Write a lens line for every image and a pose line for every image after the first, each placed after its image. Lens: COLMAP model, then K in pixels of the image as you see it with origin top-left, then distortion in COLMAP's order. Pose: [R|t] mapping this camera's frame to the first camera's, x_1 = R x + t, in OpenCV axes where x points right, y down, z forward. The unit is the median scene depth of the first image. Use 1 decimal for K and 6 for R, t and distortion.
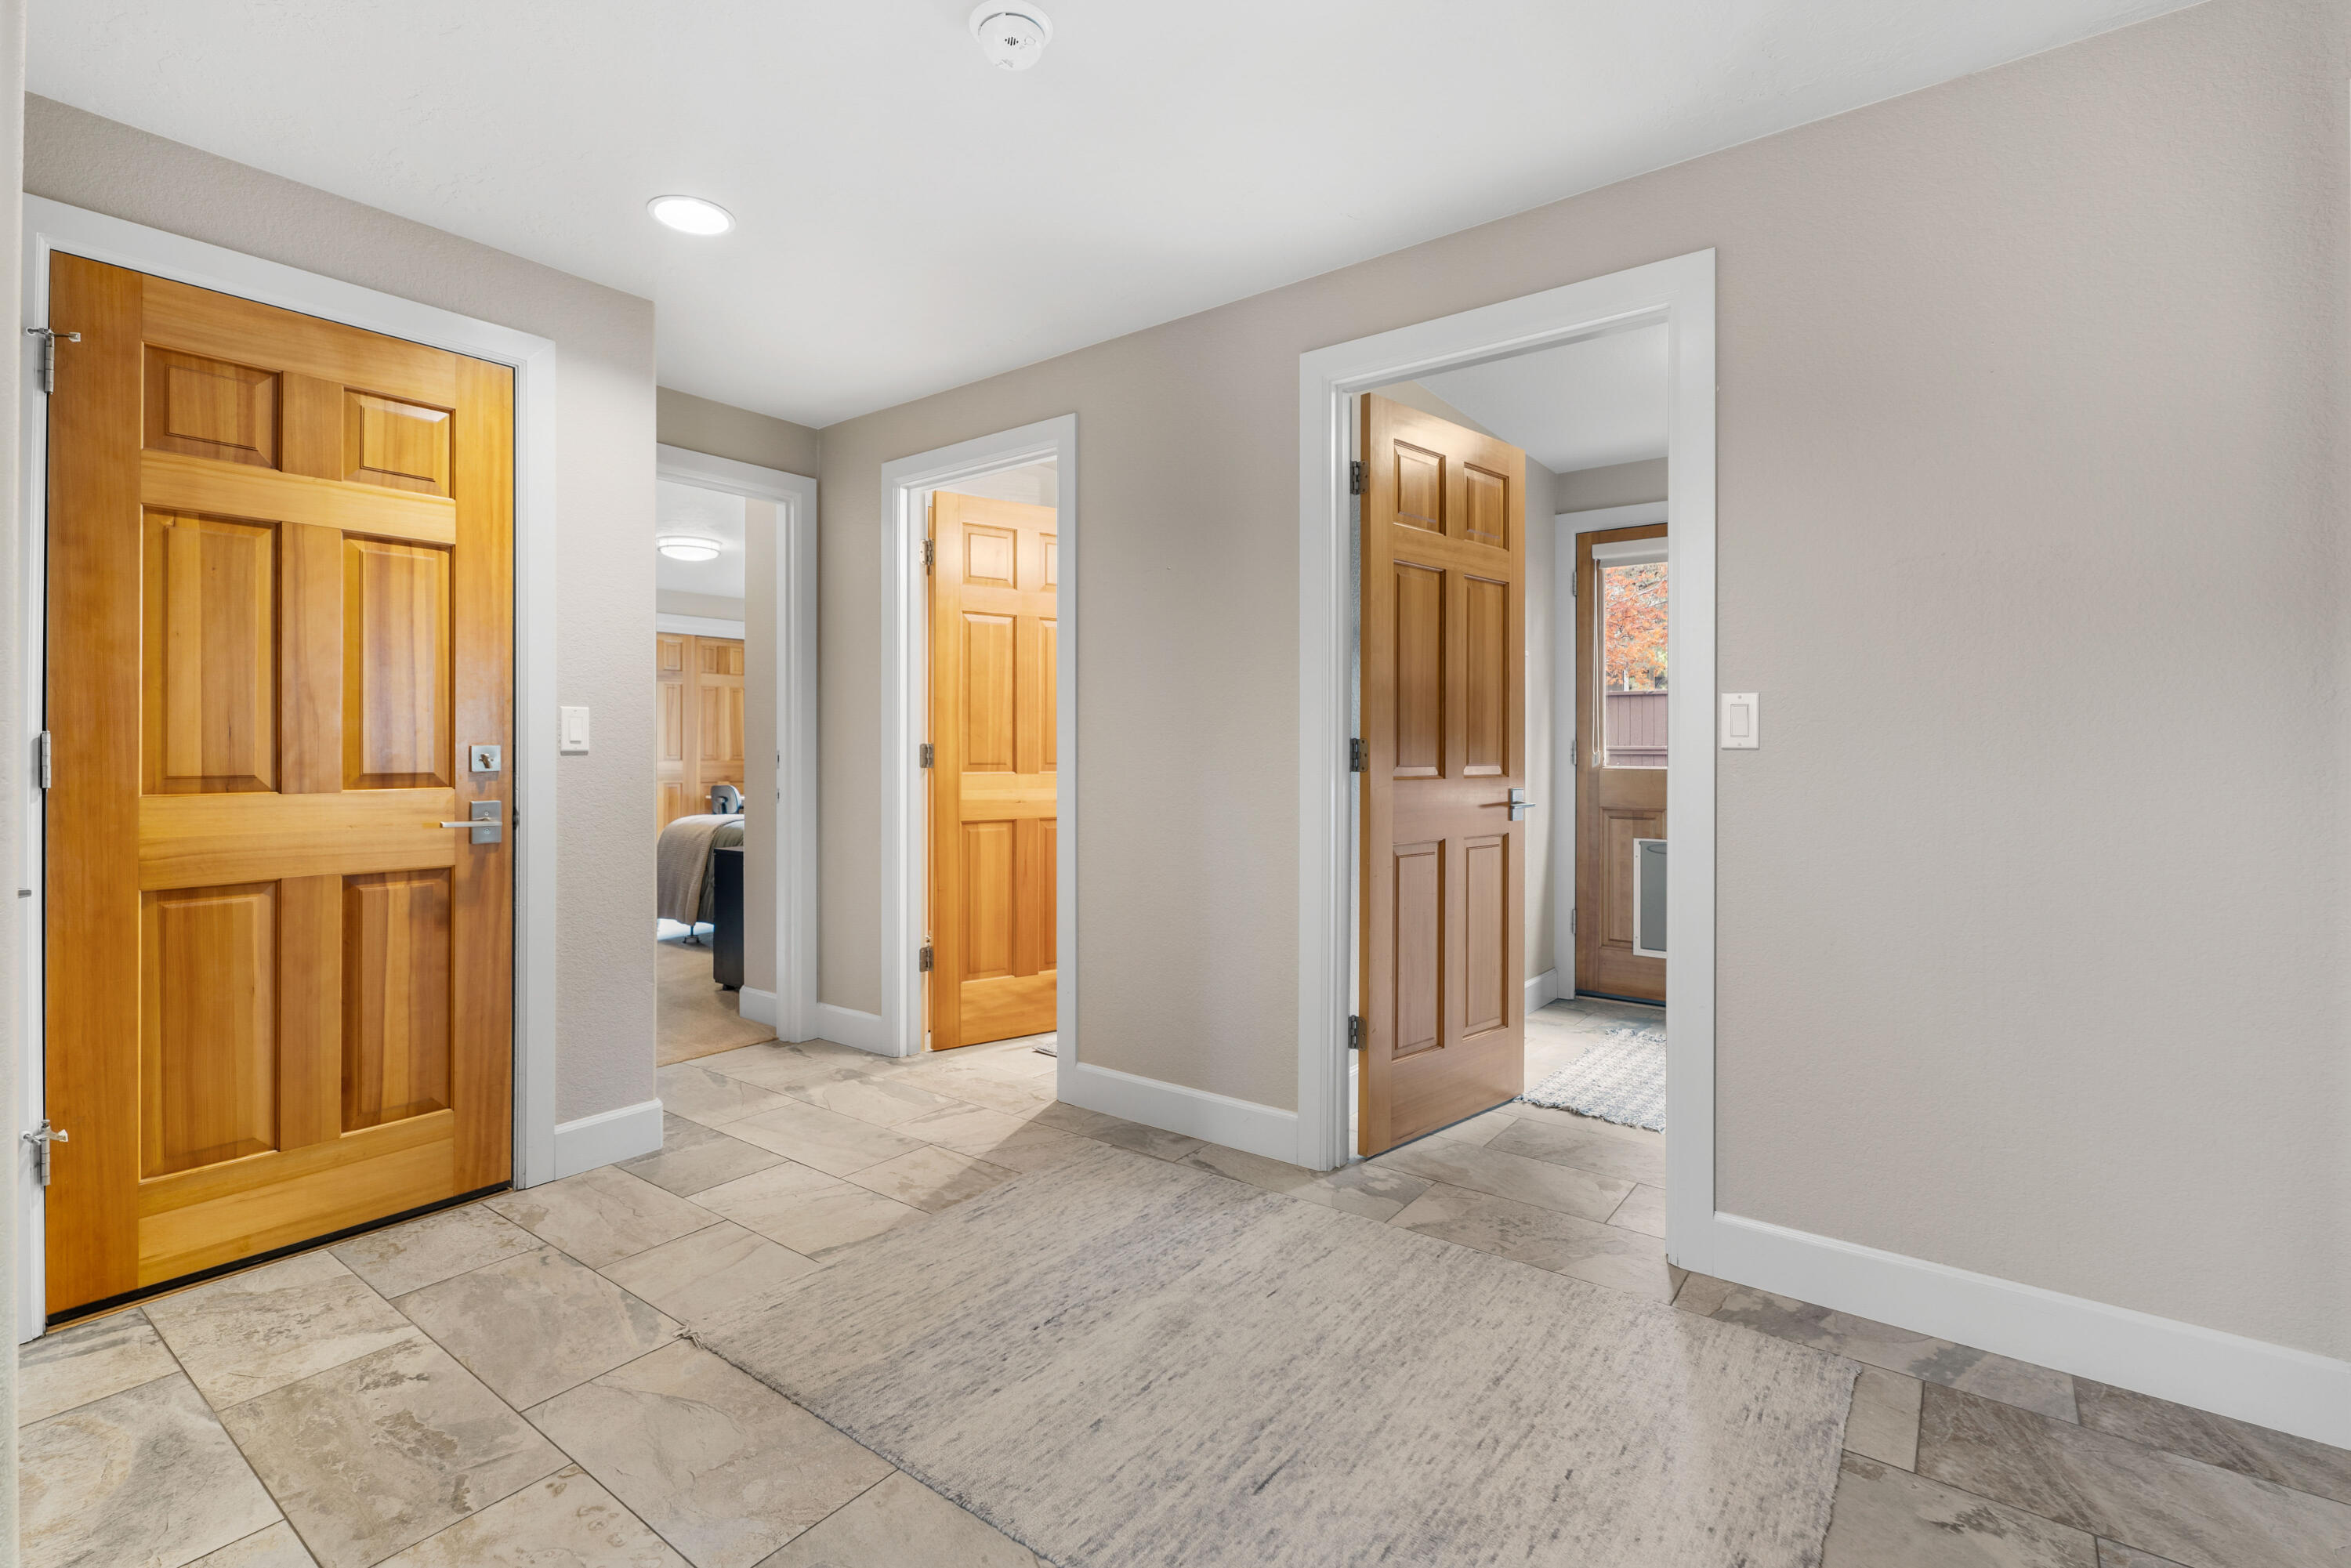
lens RADIAL K [[1075.2, 0, 1185.2], [0, 1075.2, 765.3], [0, 0, 1]] dist [-0.002056, 0.000254]
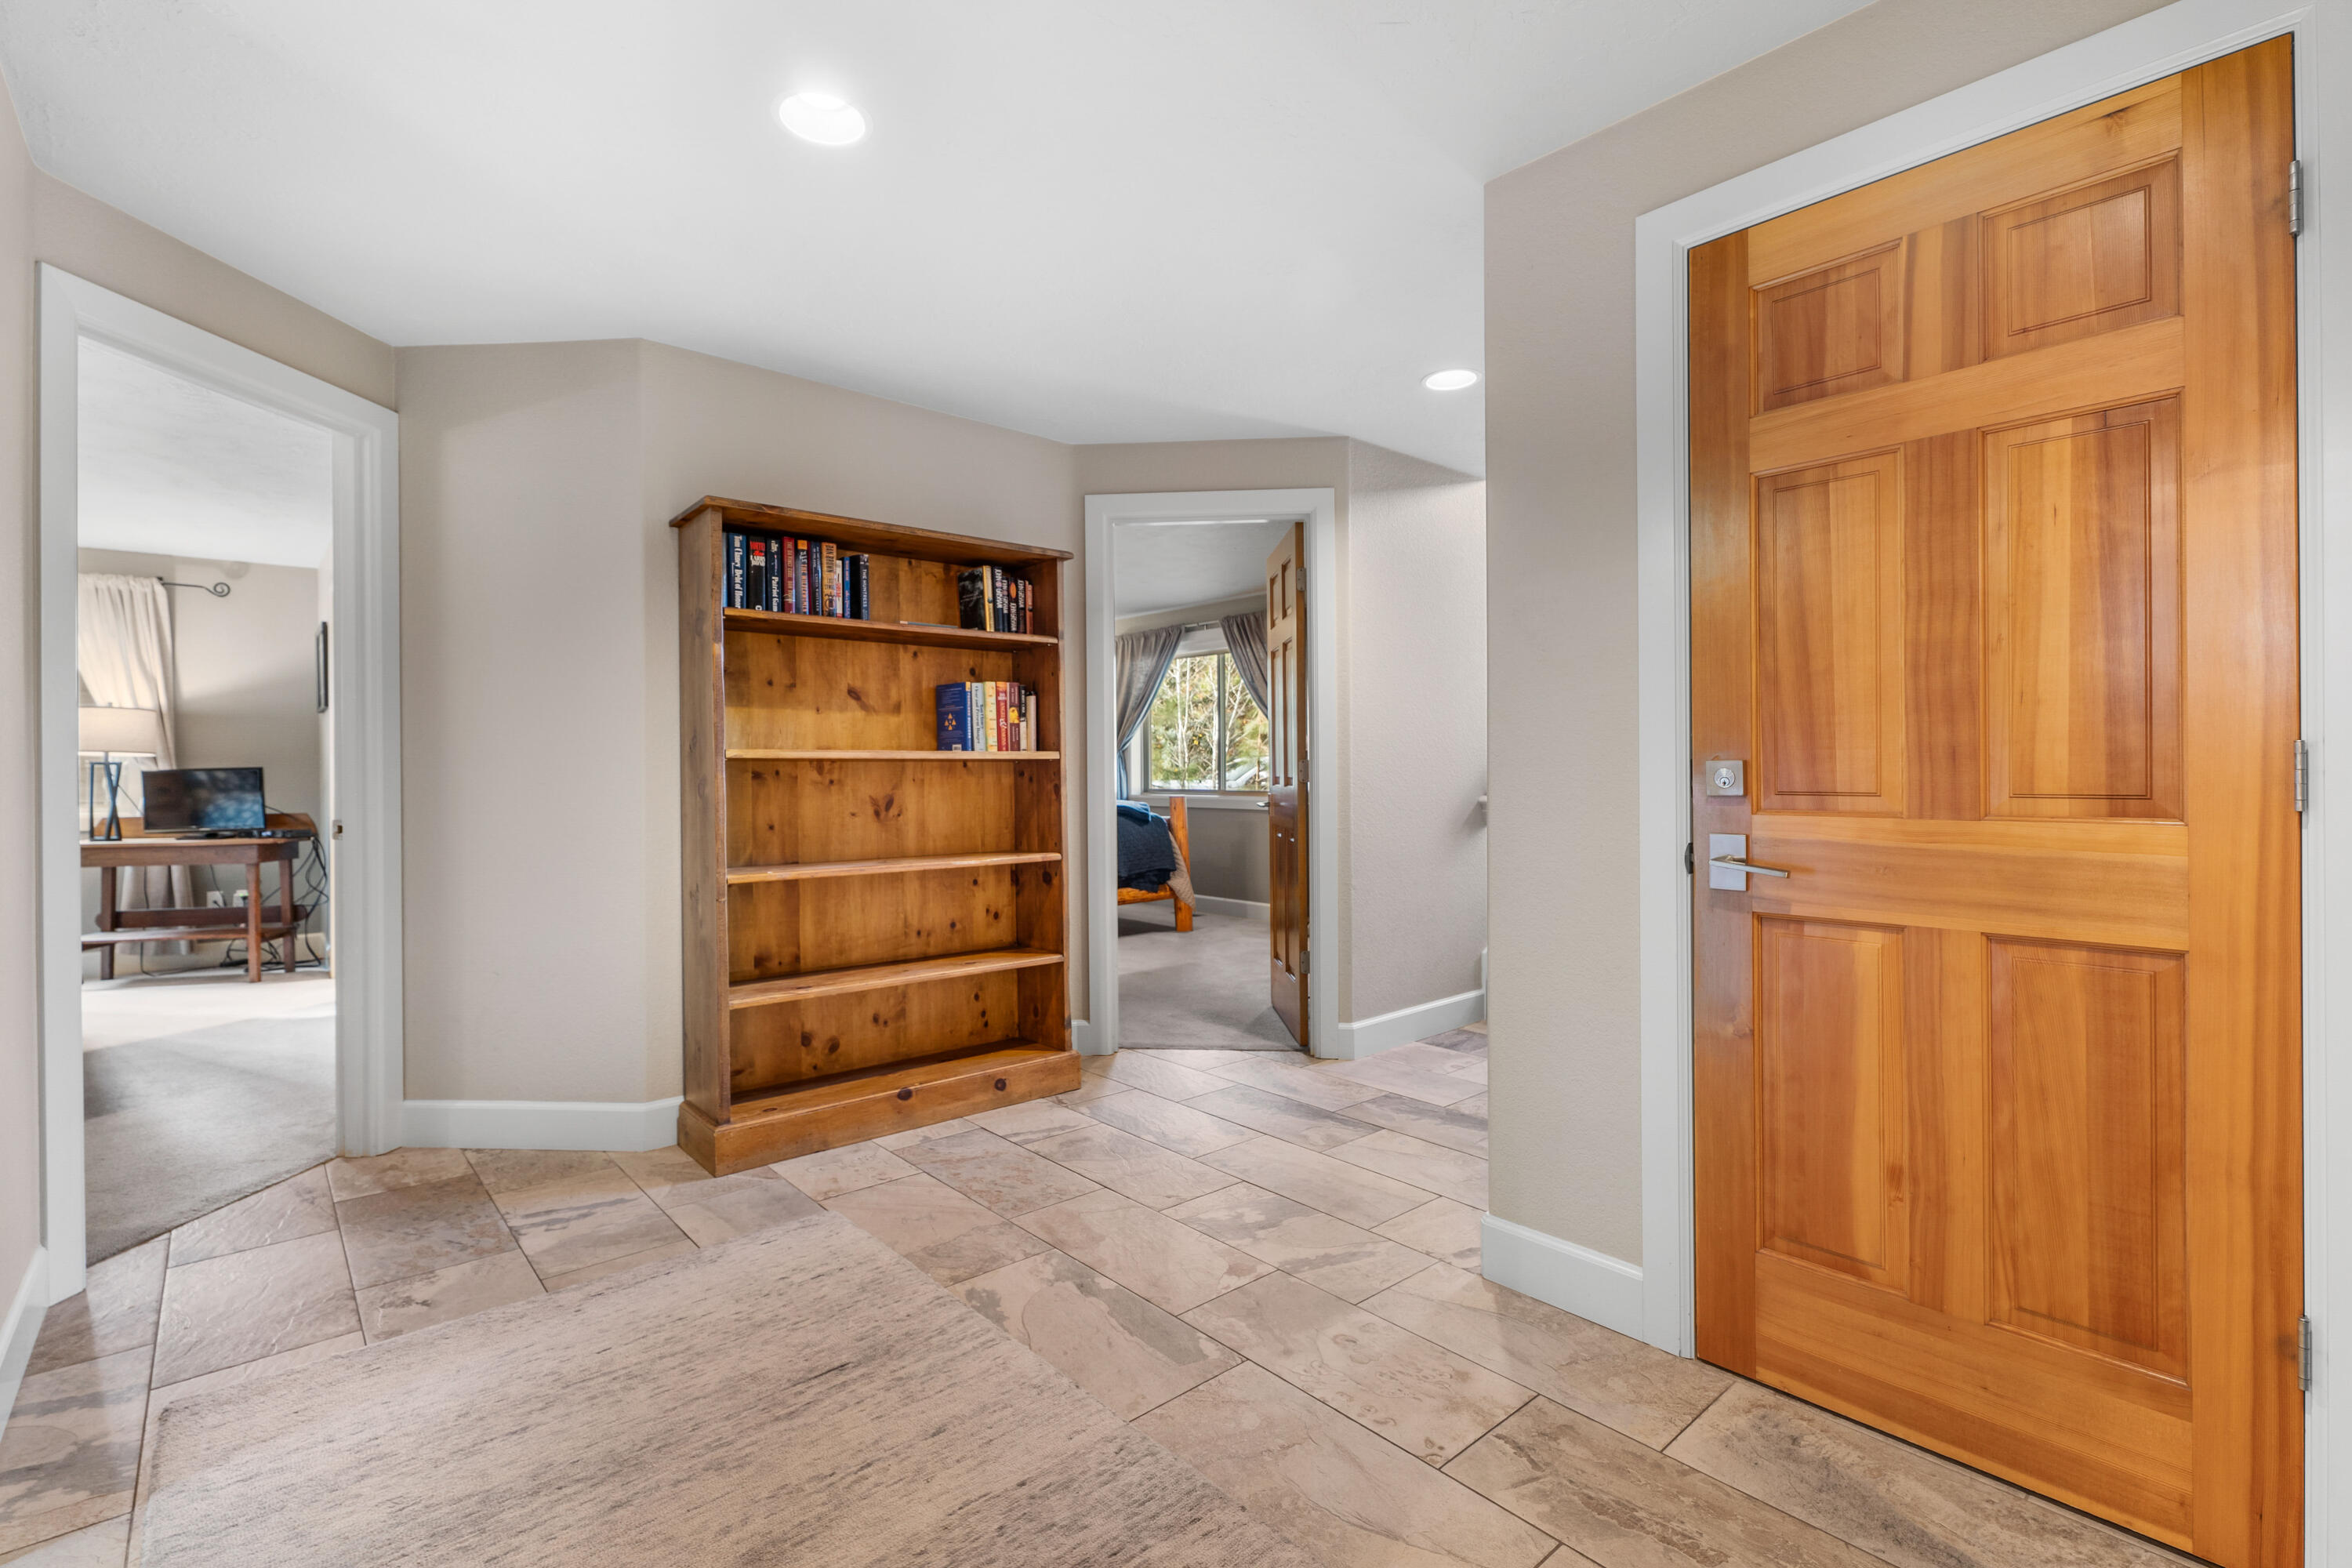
lens RADIAL K [[1075.7, 0, 1174.8], [0, 1075.7, 772.2], [0, 0, 1]] dist [-0.002056, 0.000254]
pose [[-0.978876, 0.003779, 0.204420, -0.520489], [0.008098, 0.999761, 0.020296, -0.027971], [-0.204295, 0.021523, -0.978673, 1.971607]]
